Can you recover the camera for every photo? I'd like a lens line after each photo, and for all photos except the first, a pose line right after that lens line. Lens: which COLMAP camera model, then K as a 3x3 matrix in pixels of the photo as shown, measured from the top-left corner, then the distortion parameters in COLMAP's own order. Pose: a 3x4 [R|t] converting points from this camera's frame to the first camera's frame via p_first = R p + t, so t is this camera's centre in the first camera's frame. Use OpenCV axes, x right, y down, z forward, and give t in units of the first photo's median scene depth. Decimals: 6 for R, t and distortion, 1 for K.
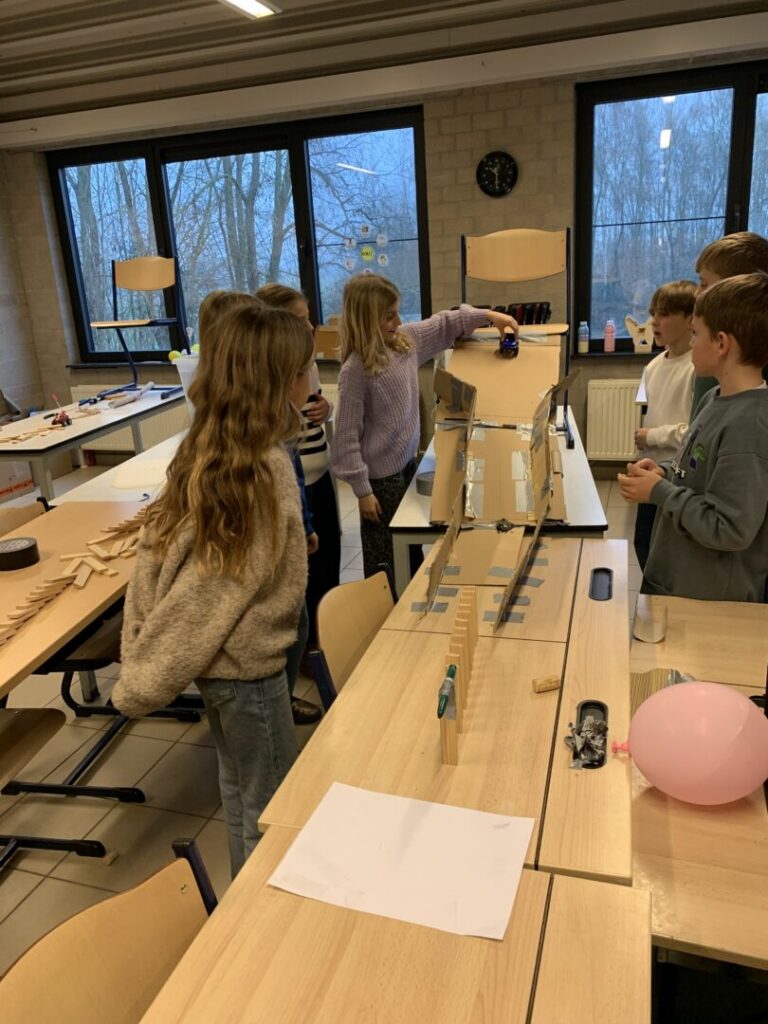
lens RADIAL K [[783.7, 0, 391.3], [0, 783.7, 507.6], [0, 0, 1]] dist [0.012753, -0.011464]
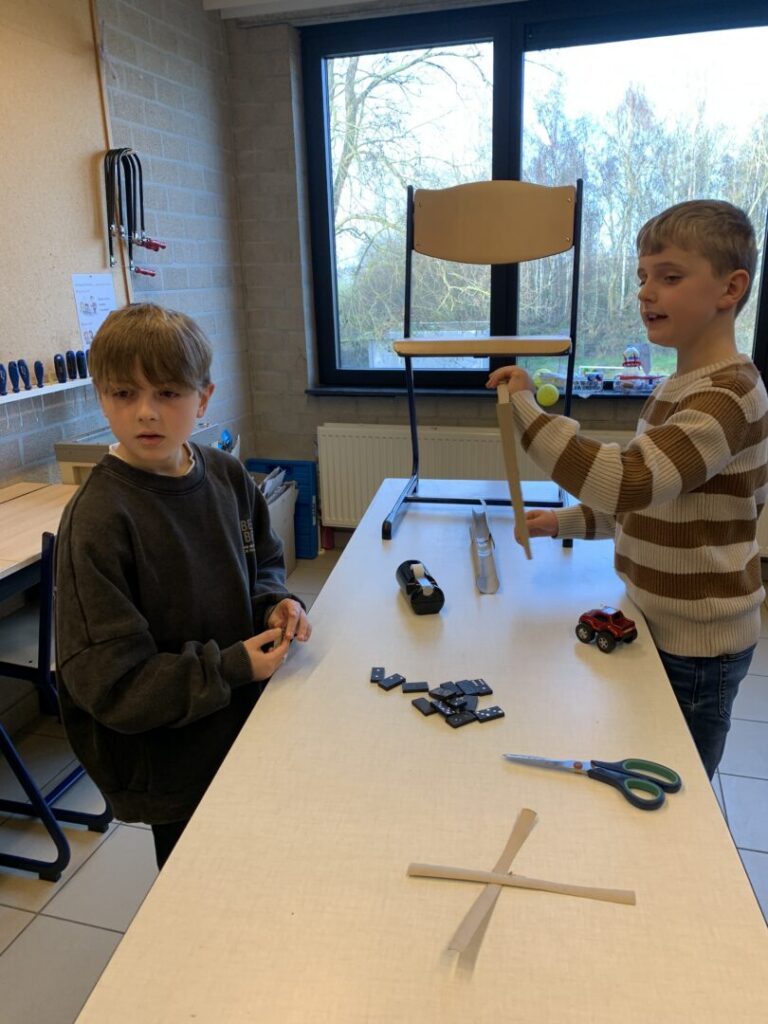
lens RADIAL K [[783.7, 0, 403.2], [0, 783.7, 500.8], [0, 0, 1]] dist [0.012753, -0.011464]
pose [[0.998536, 0.019643, 0.050391, -0.472991], [-0.018809, 0.999679, -0.016966, -0.111633], [-0.050708, 0.015993, 0.998585, 0.507881]]
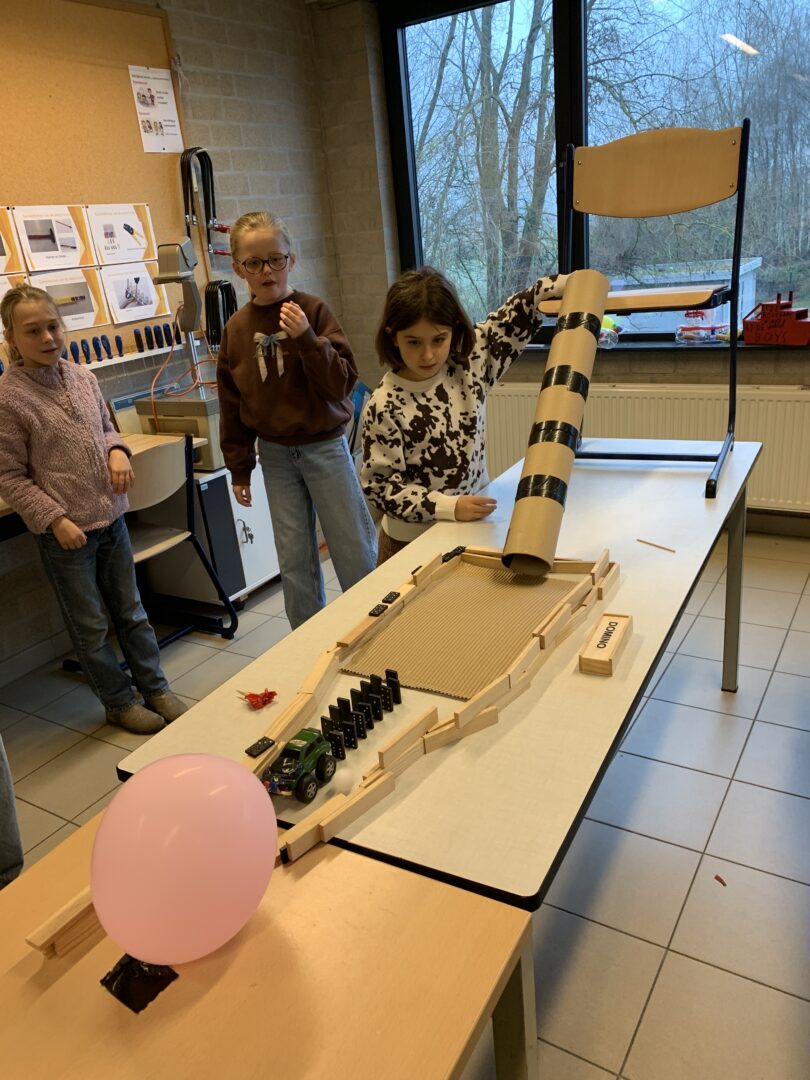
lens RADIAL K [[826.6, 0, 402.9], [0, 826.6, 545.3], [0, 0, 1]] dist [0.012753, -0.011464]
pose [[0.970867, 0.053233, -0.233629, -0.301247], [-0.034183, 0.995807, 0.084847, -0.101220], [0.237166, -0.074389, 0.968617, 0.417682]]
